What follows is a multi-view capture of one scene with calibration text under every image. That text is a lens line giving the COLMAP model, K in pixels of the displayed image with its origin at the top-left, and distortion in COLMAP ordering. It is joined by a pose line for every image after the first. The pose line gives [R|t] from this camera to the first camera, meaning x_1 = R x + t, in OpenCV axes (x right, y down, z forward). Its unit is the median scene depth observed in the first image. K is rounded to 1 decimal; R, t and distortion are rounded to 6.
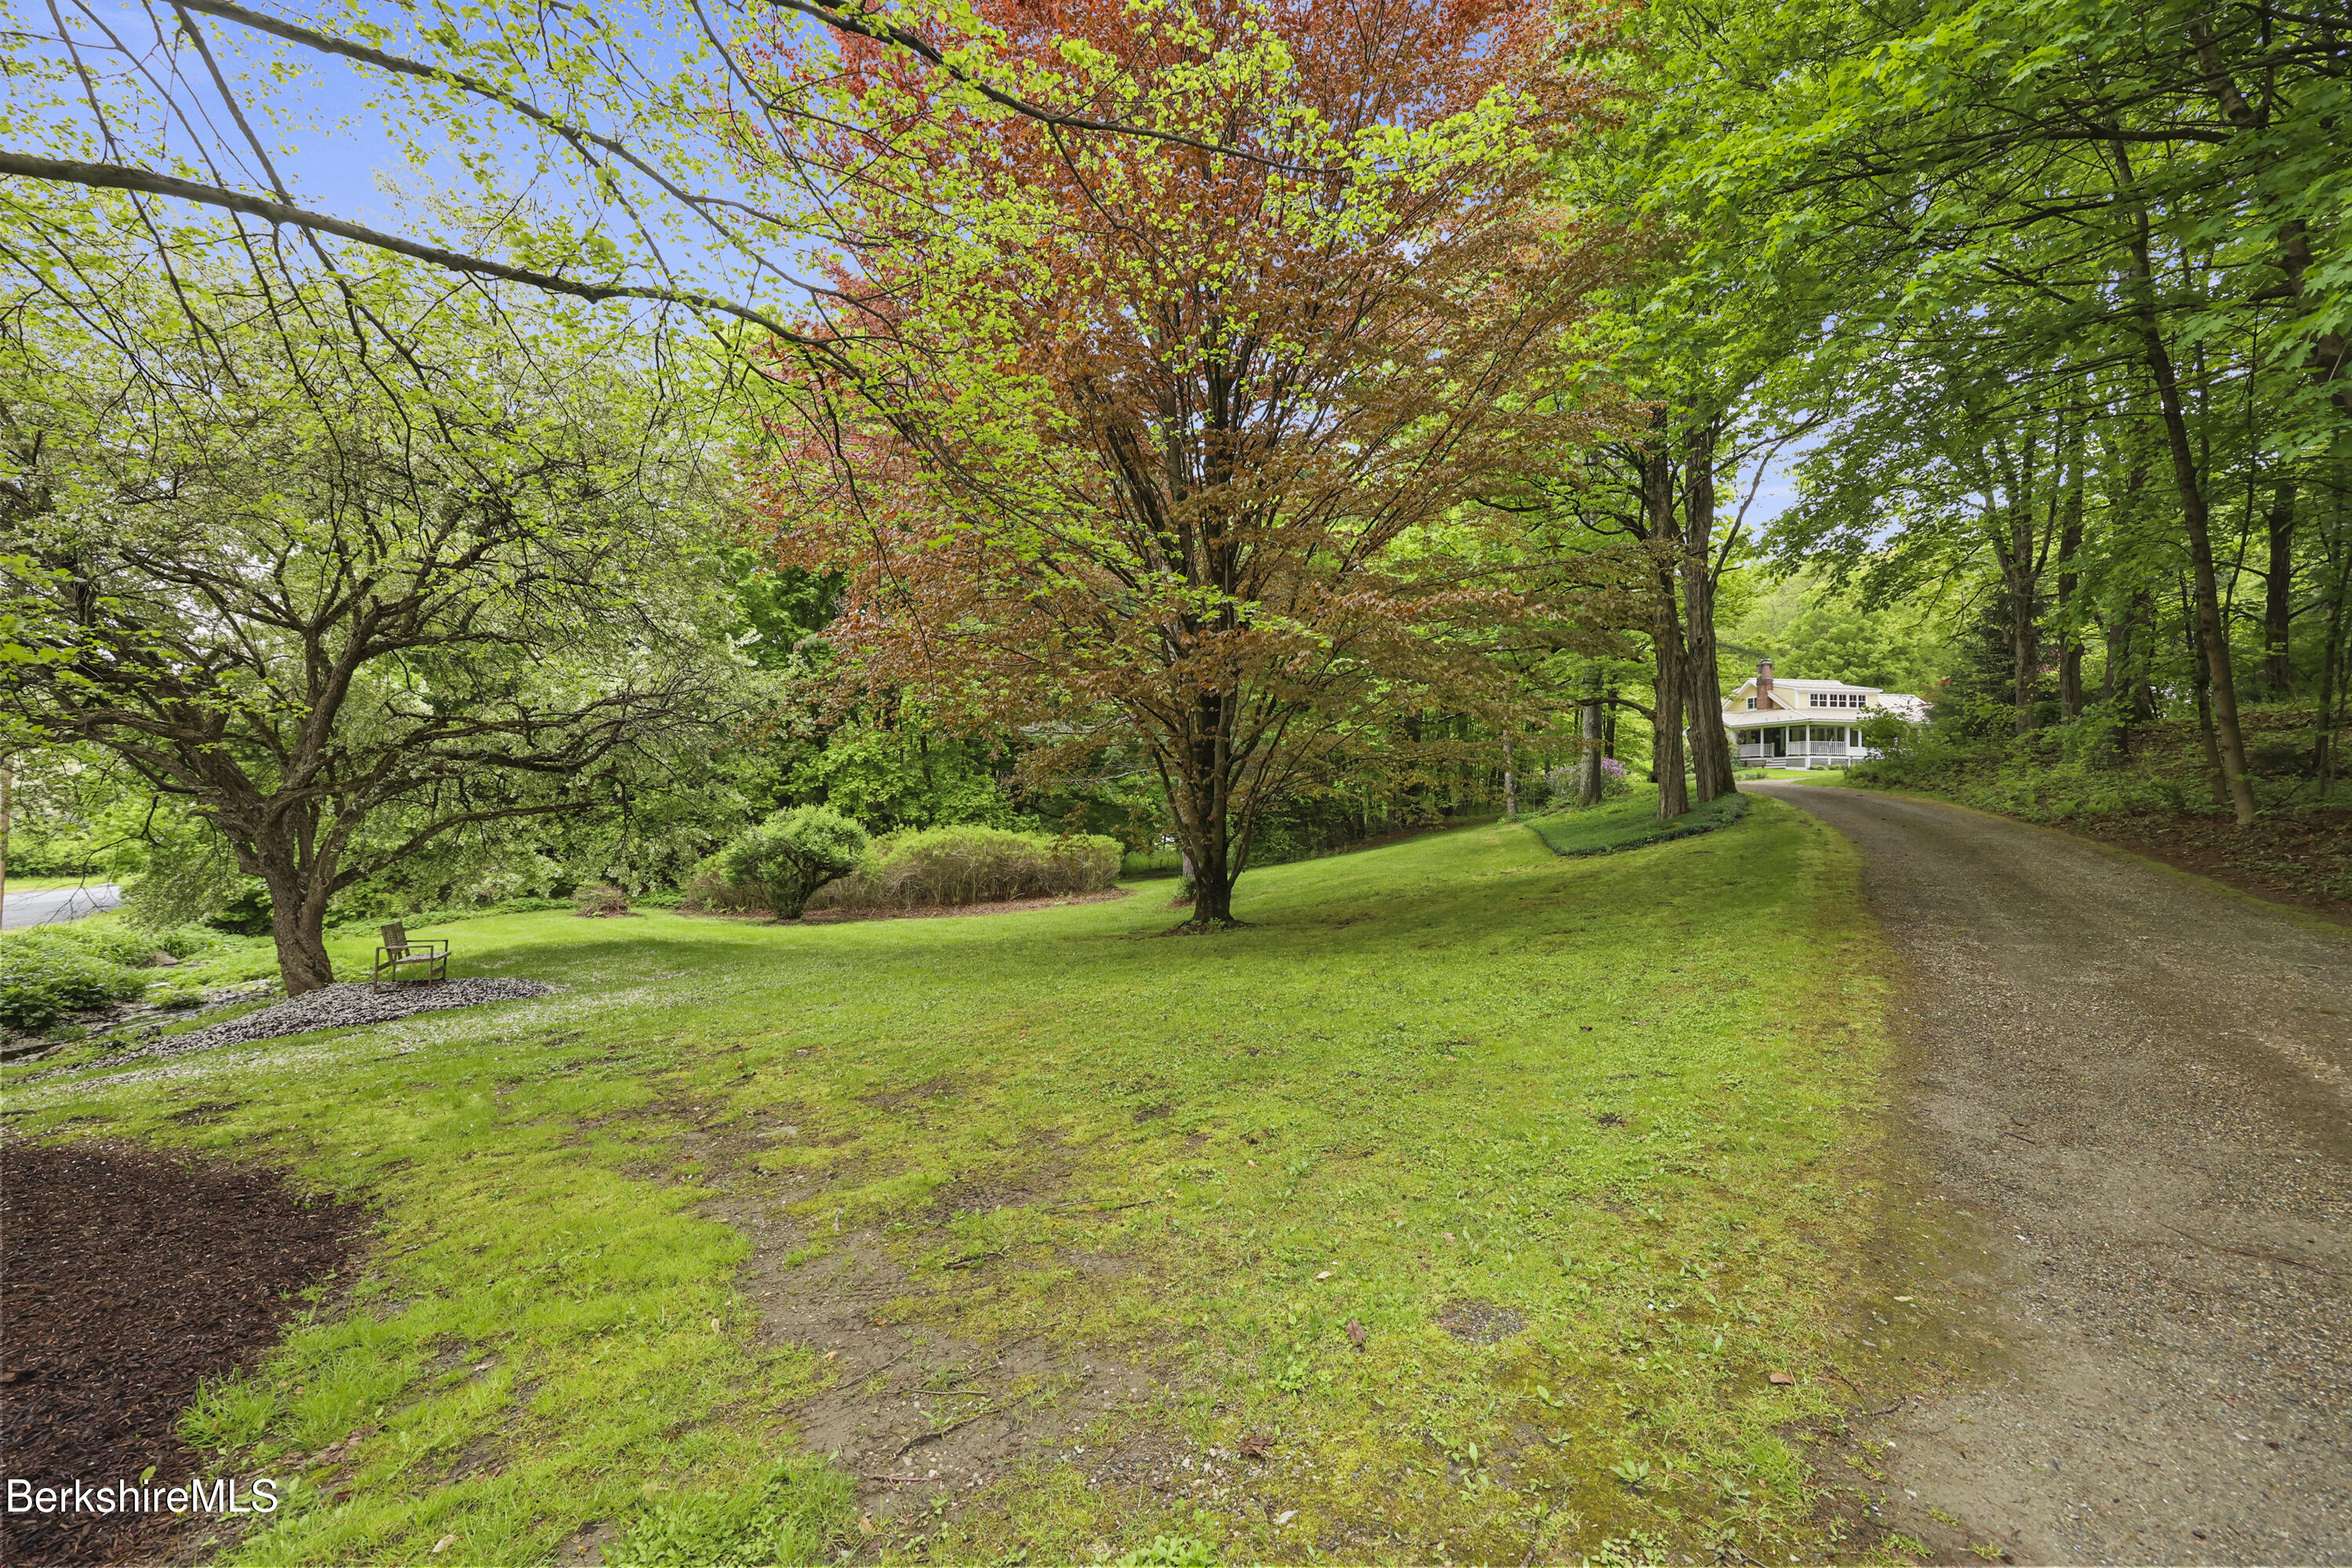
lens RADIAL K [[943.7, 0, 1168.7], [0, 943.7, 768.4], [0, 0, 1]] dist [-0.000761, 0.000140]
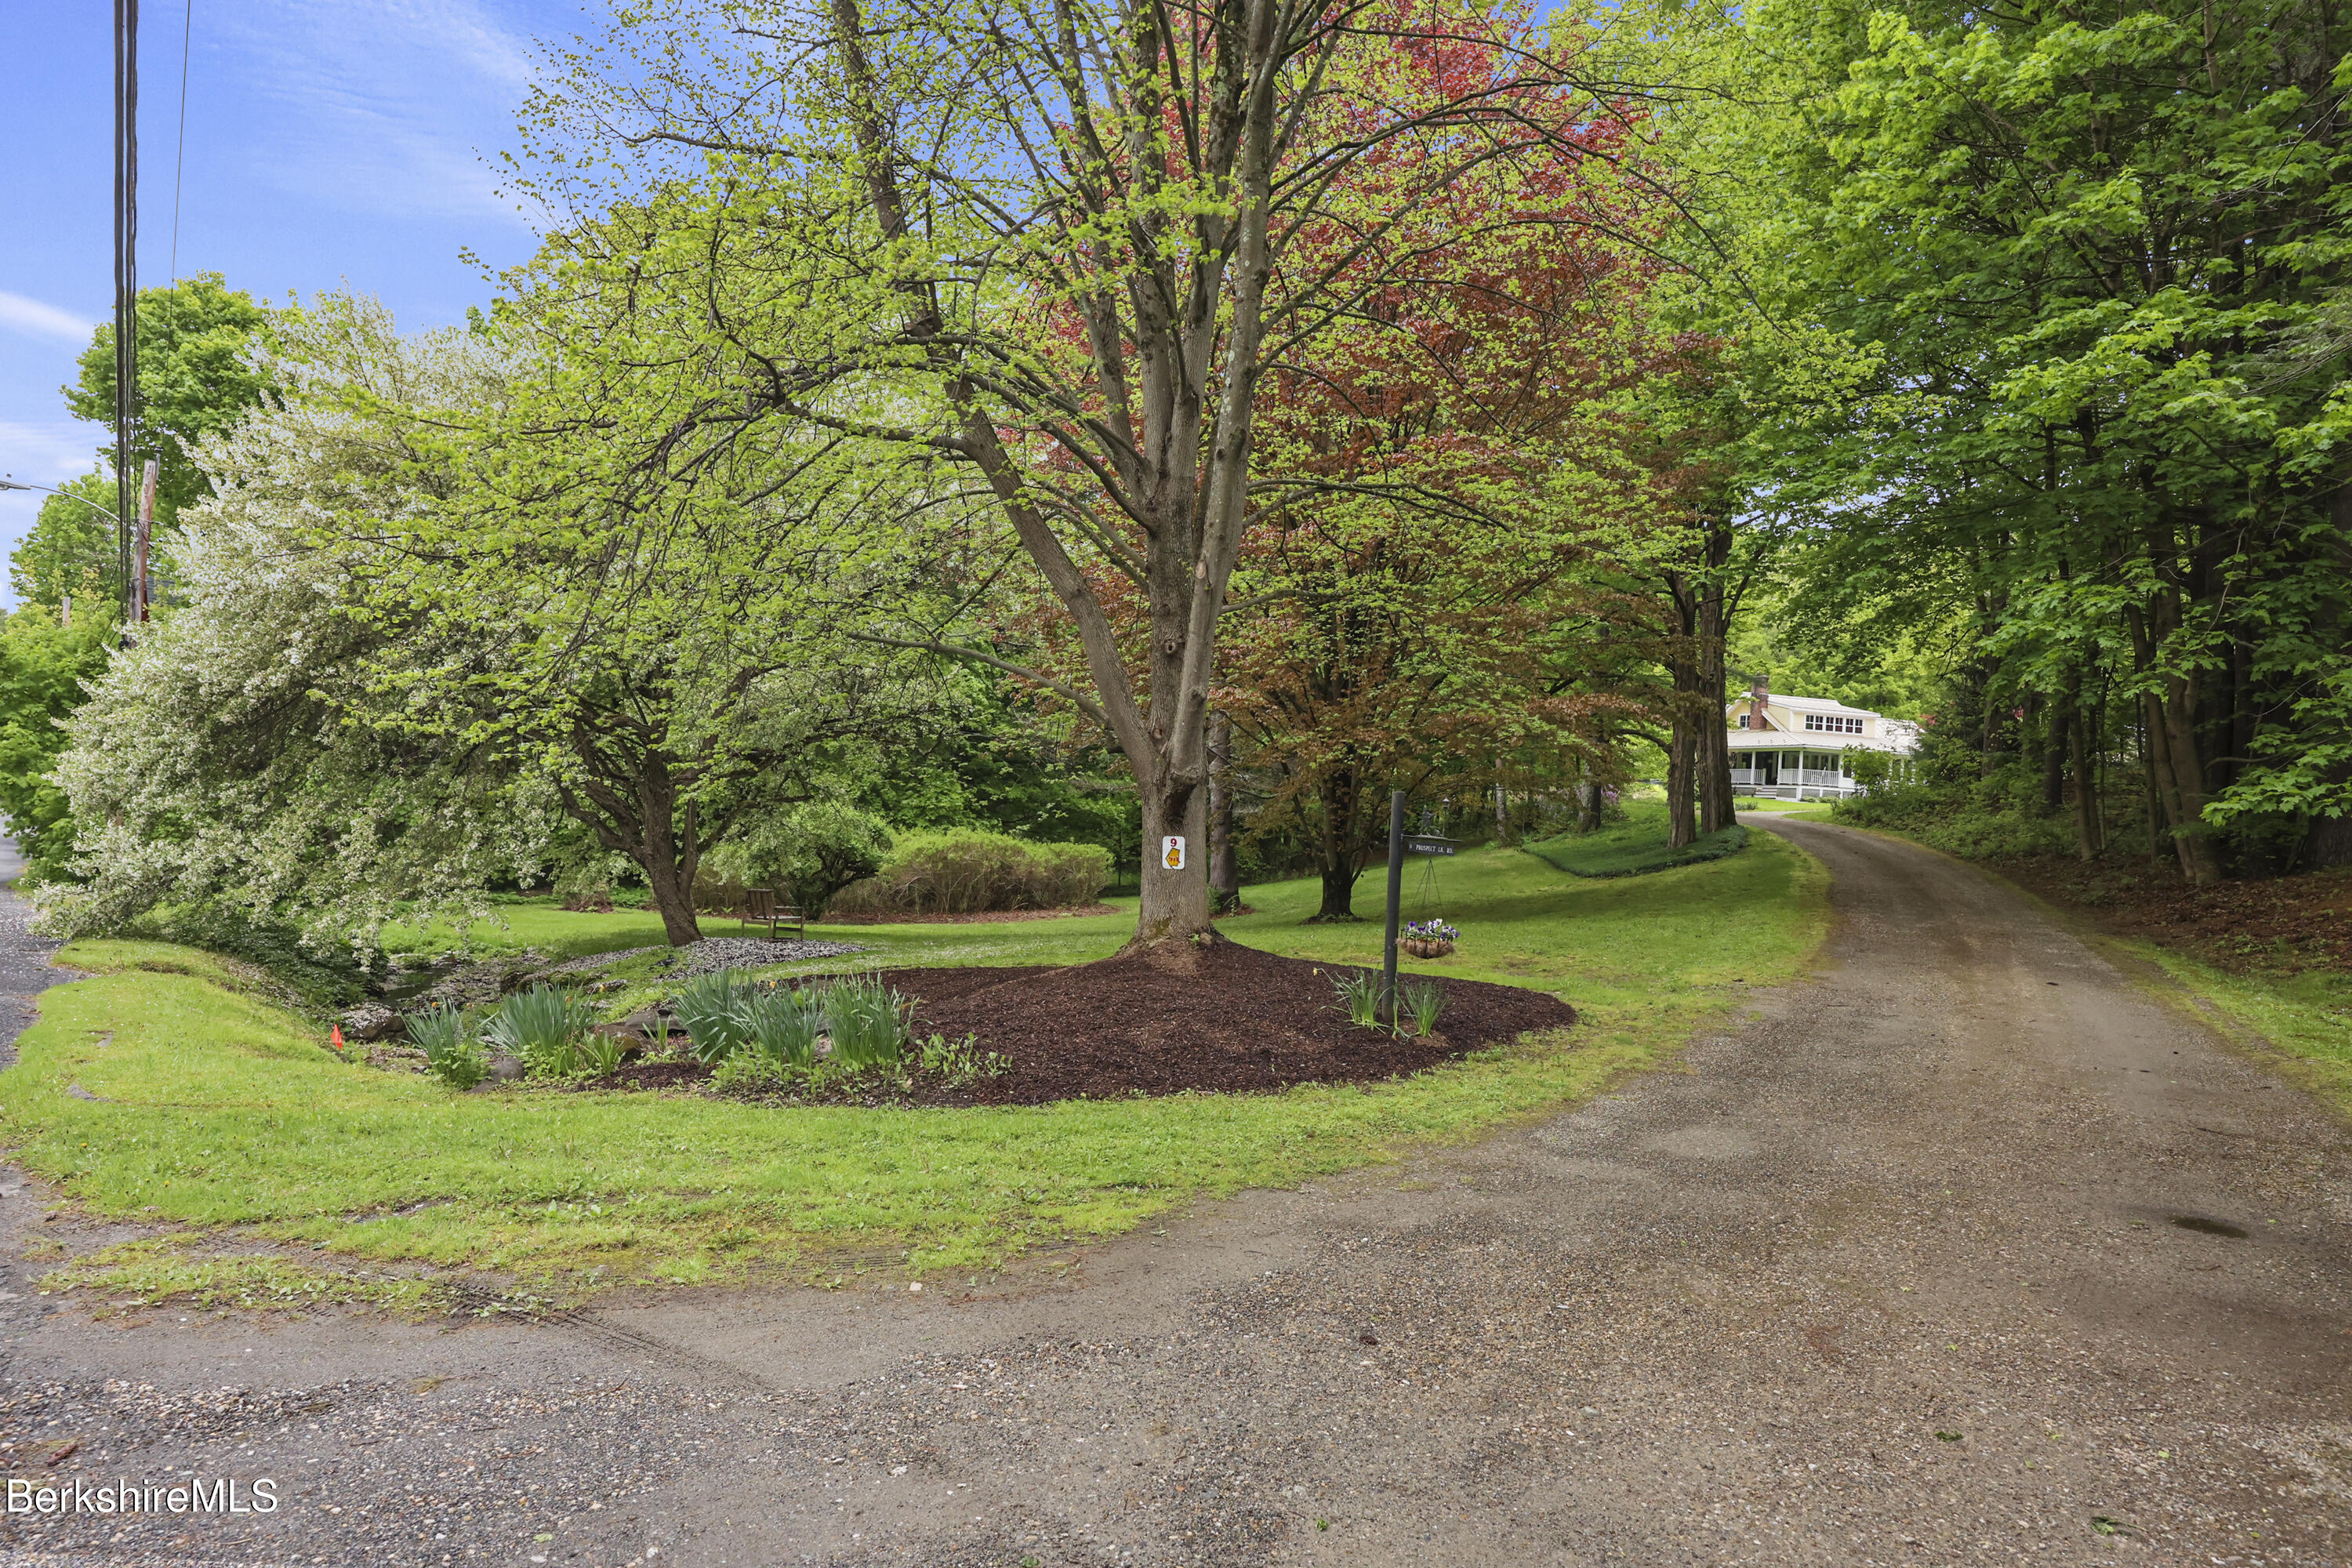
lens RADIAL K [[1363.3, 0, 1172.8], [0, 1363.3, 805.8], [0, 0, 1]] dist [-0.007823, 0.000373]
pose [[0.985489, 0.040096, 0.164936, -0.187495], [-0.045550, 0.998529, 0.029418, -0.007804], [-0.163514, -0.036504, 0.985865, -0.273731]]
